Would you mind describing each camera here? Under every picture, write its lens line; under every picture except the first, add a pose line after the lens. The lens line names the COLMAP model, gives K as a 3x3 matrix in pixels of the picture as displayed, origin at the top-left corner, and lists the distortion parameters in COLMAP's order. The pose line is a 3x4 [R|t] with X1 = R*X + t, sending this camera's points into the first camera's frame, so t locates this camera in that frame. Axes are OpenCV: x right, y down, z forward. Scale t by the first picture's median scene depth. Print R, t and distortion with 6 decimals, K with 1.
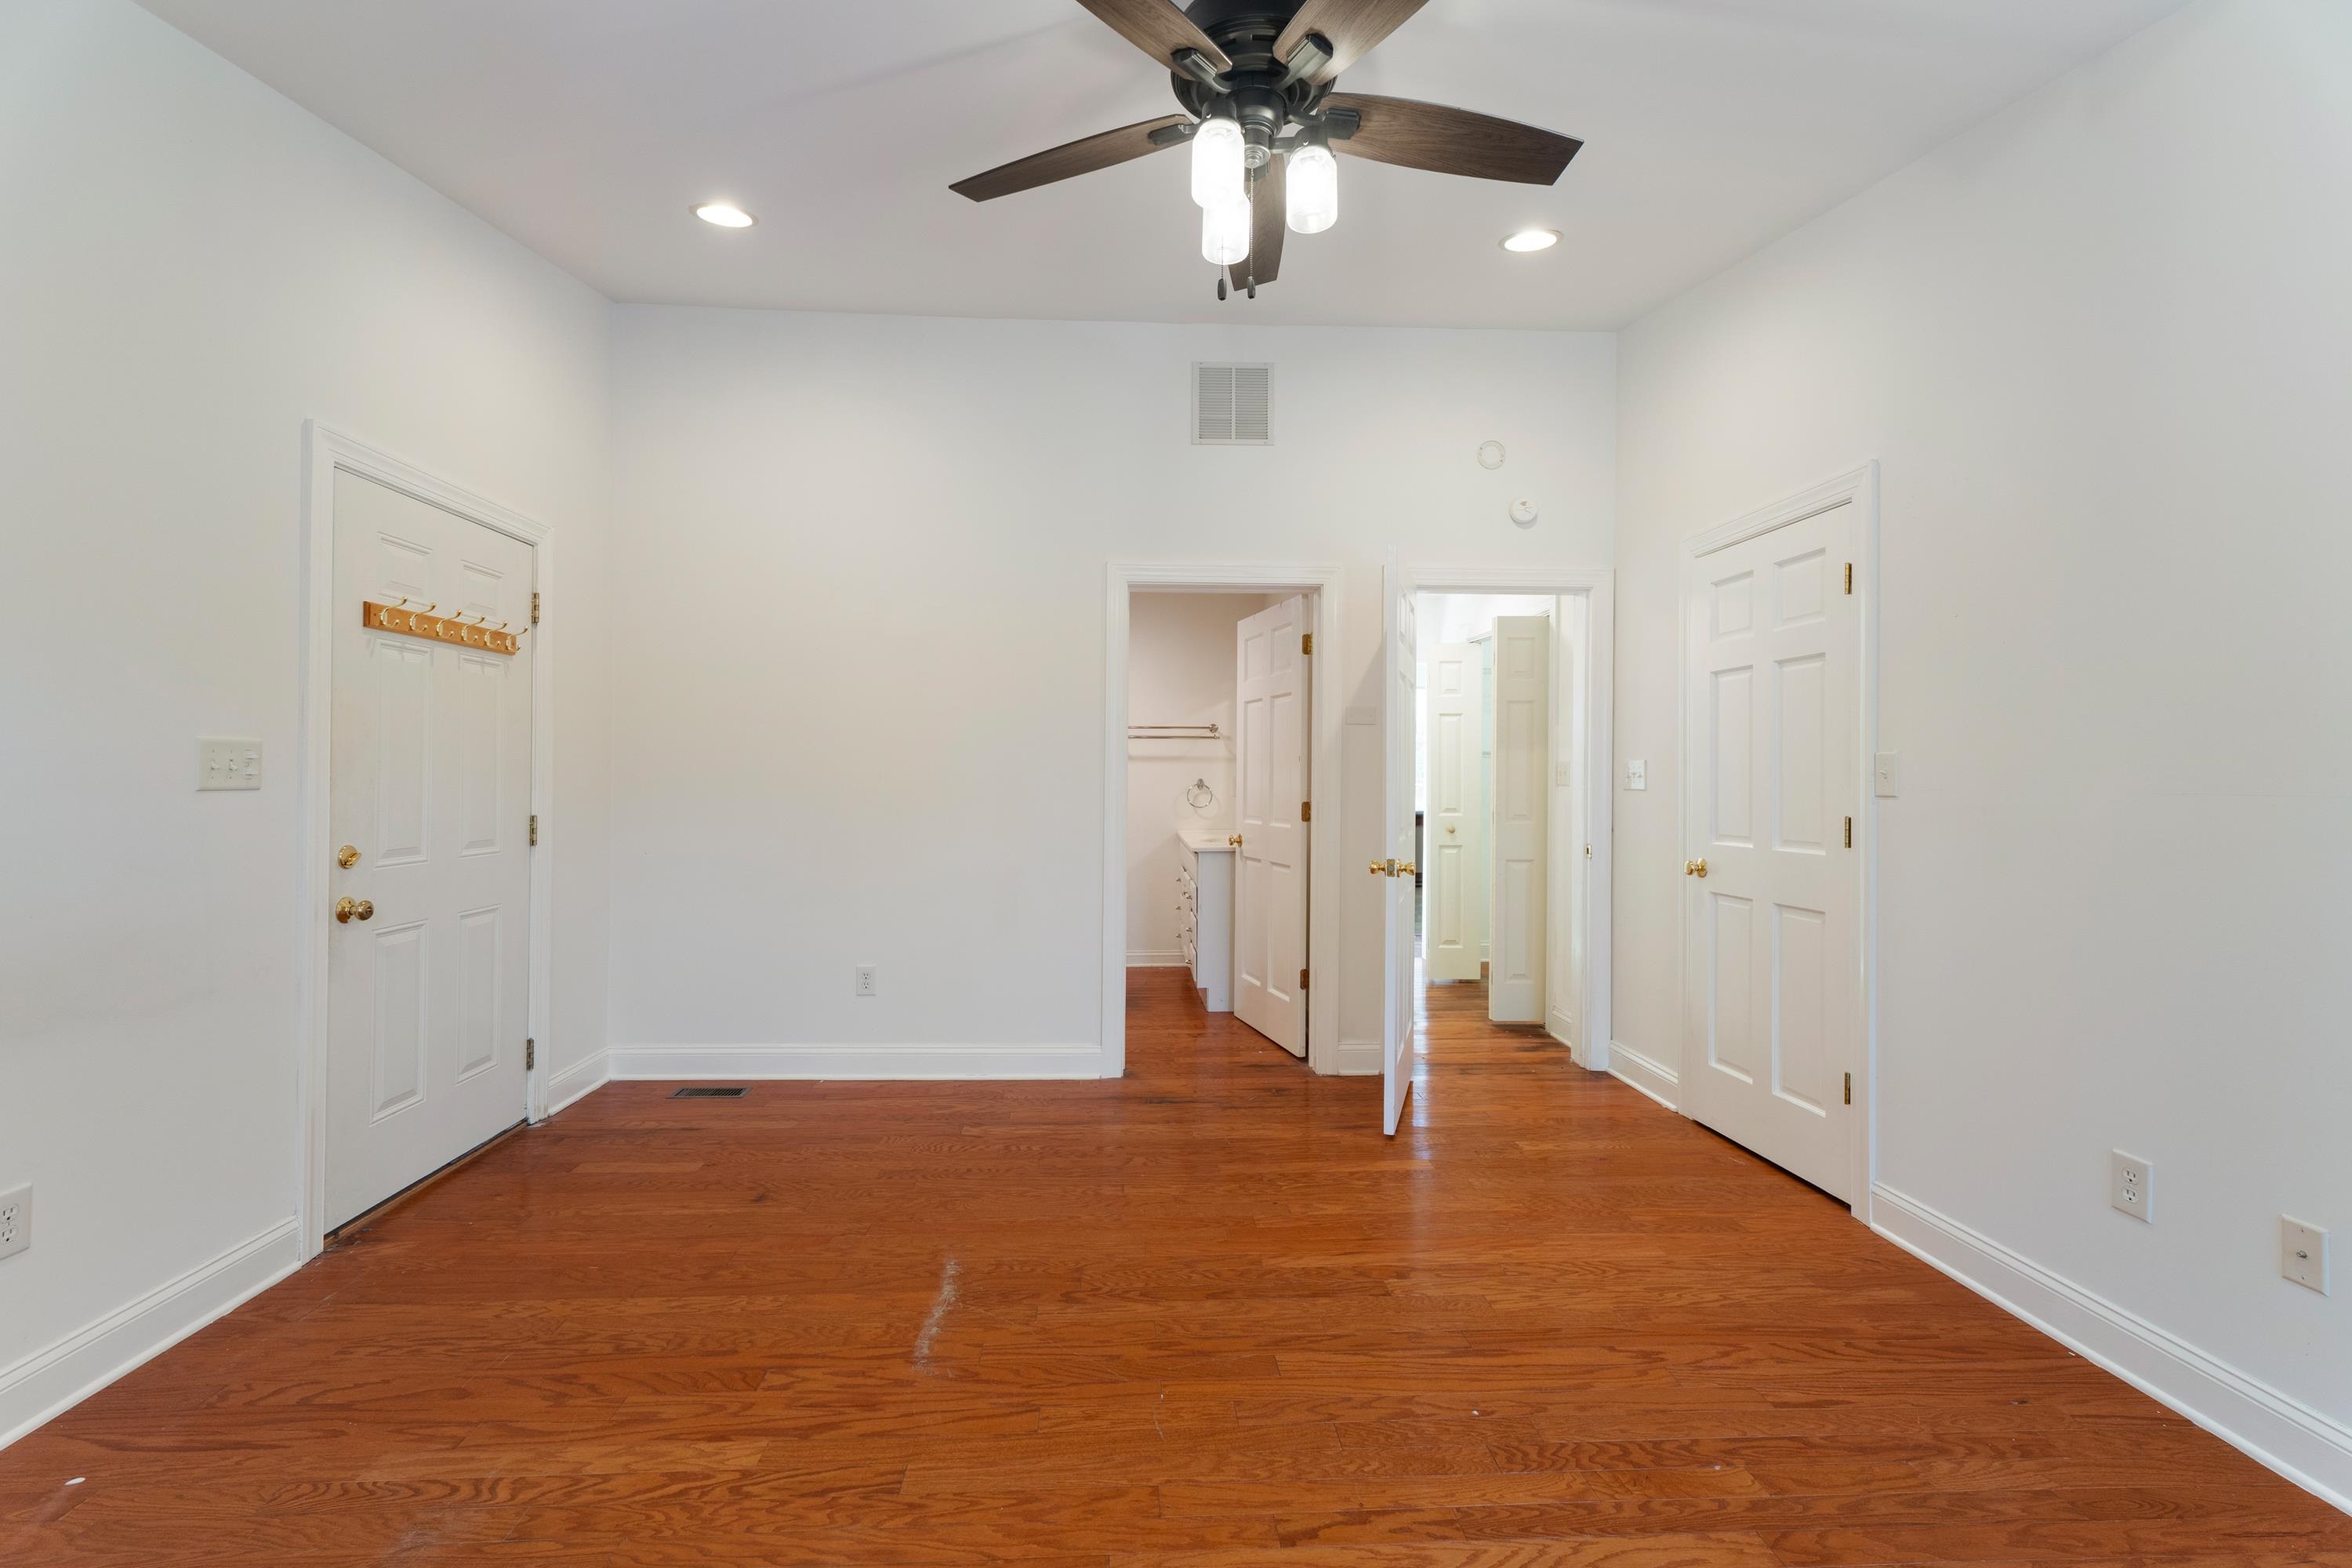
lens RADIAL K [[1011.0, 0, 1170.9], [0, 1011.0, 778.1], [0, 0, 1]] dist [-0.001153, -0.000393]
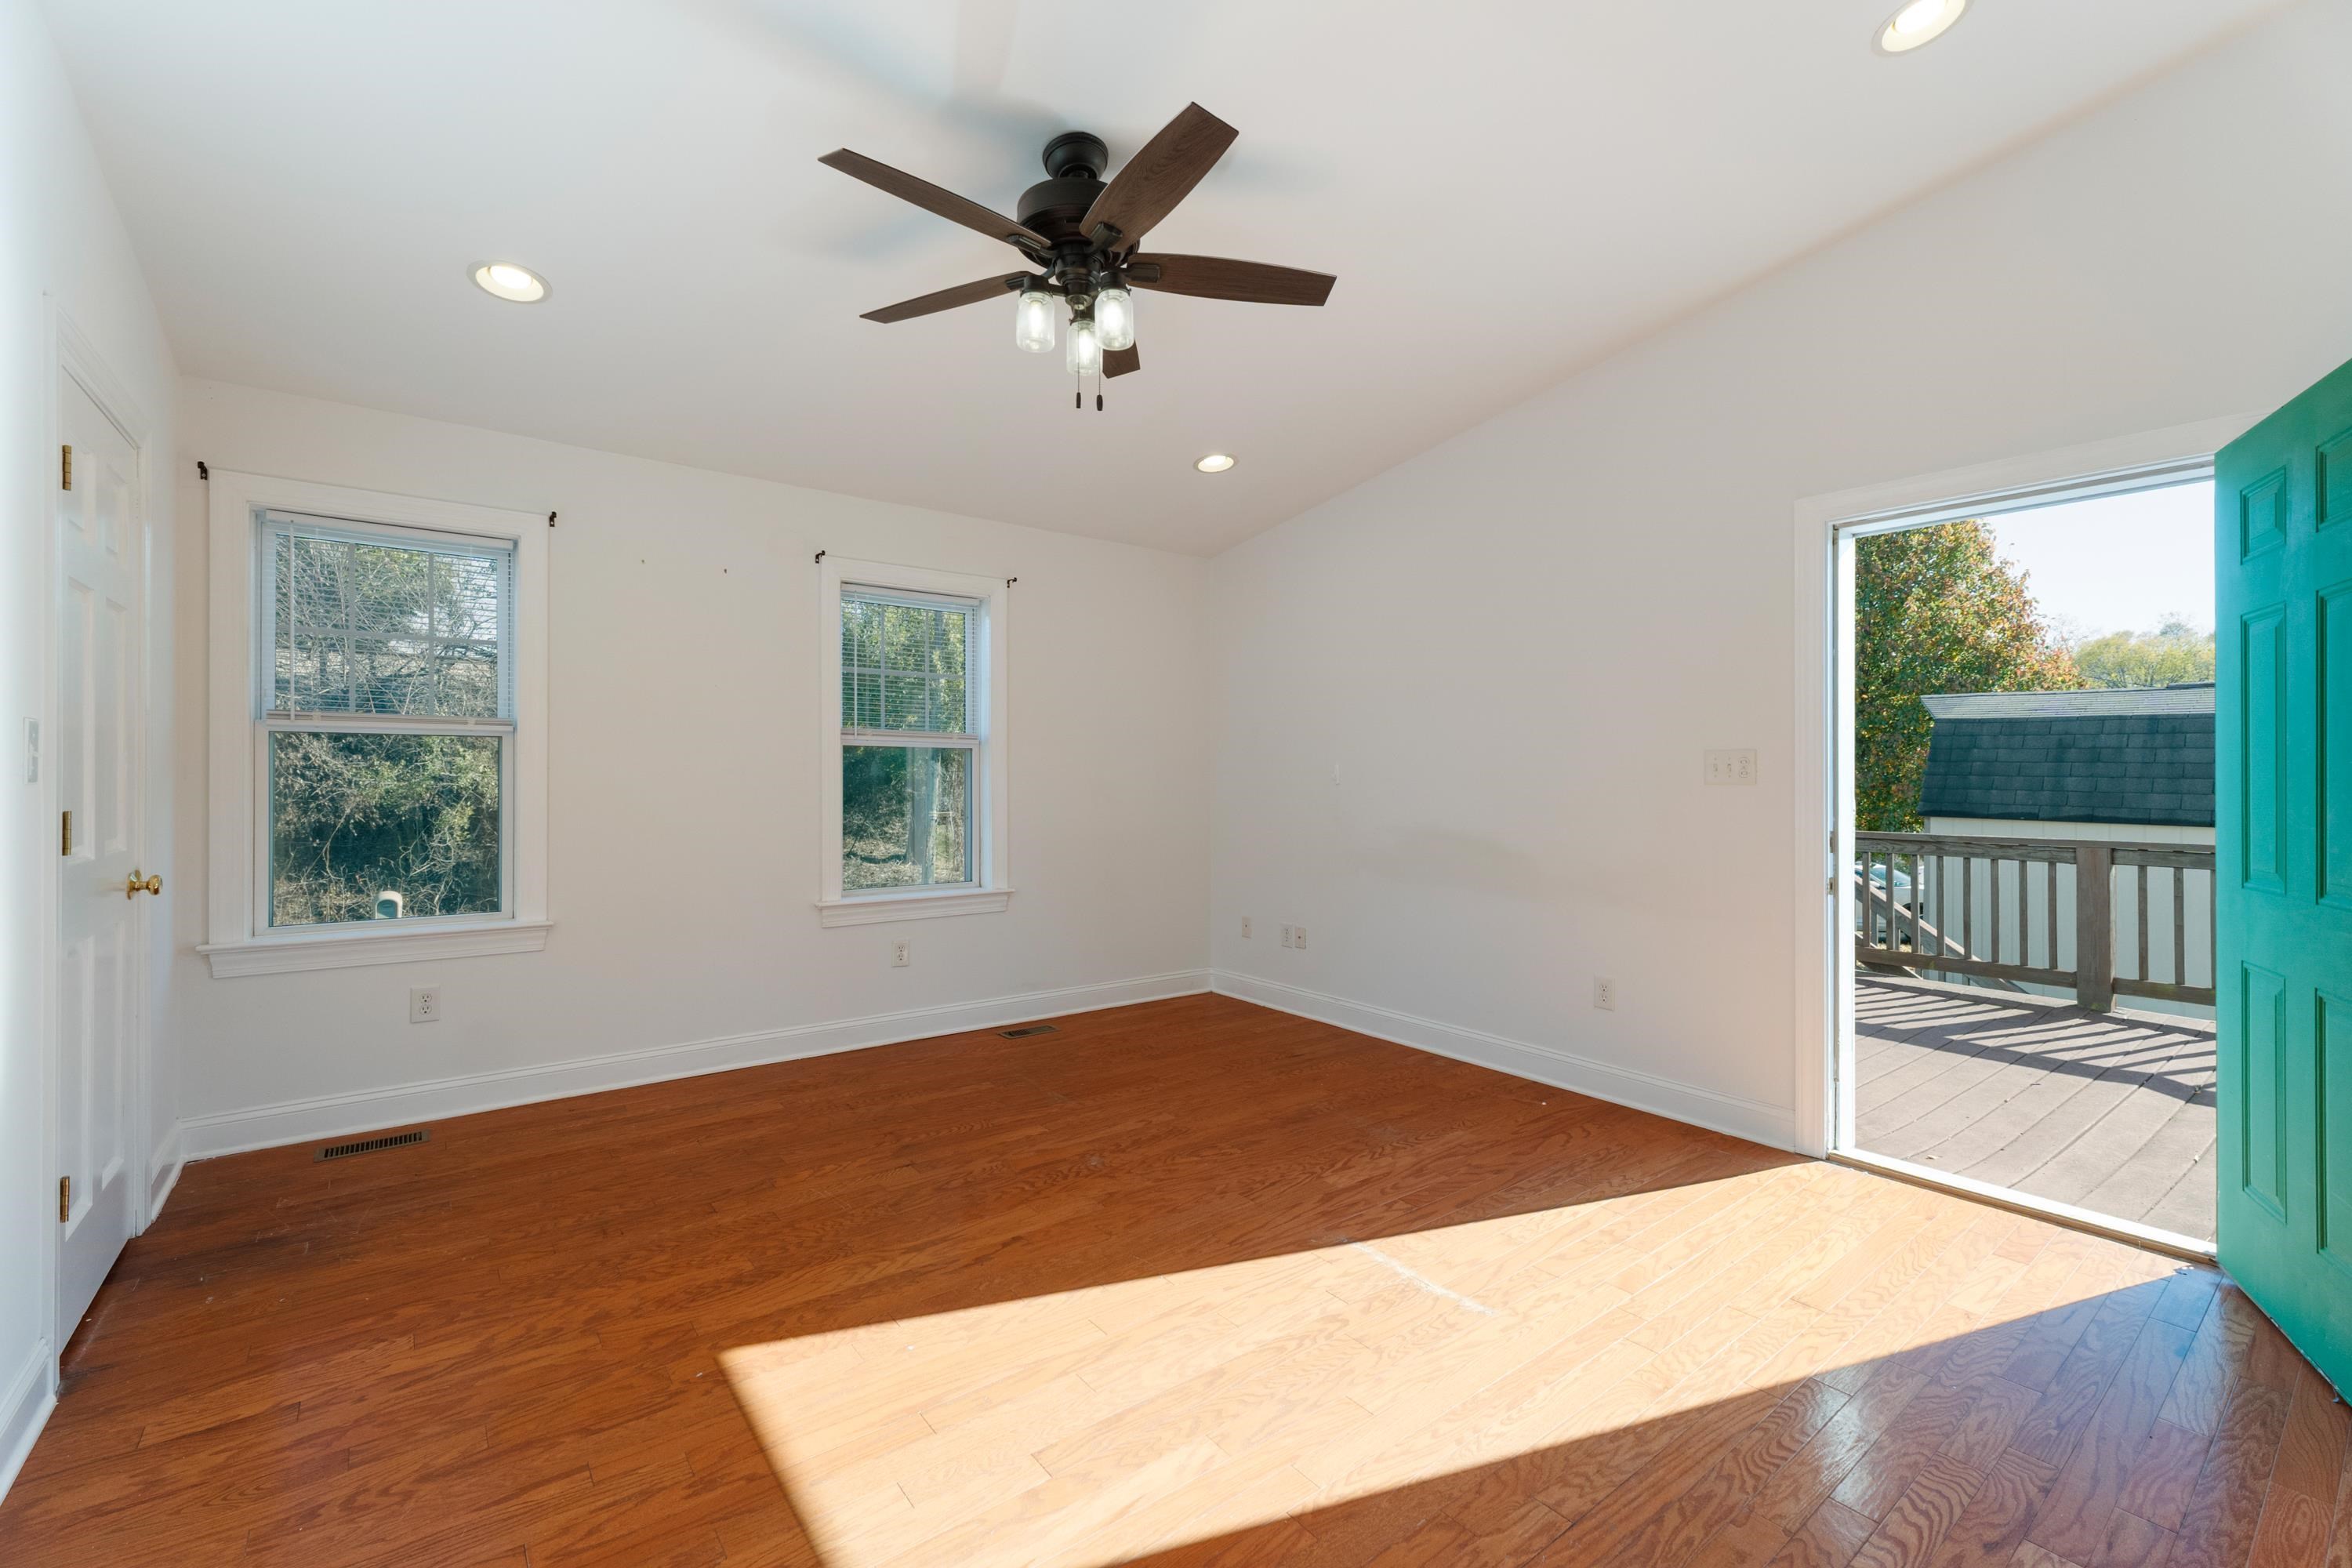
lens RADIAL K [[1011.0, 0, 1169.9], [0, 1011.0, 773.1], [0, 0, 1]] dist [-0.001153, -0.000393]
pose [[-0.833683, -0.008950, -0.552170, 0.684217], [-0.009164, 0.999955, -0.002372, 0.005009], [0.552167, 0.003082, -0.833728, 2.085901]]
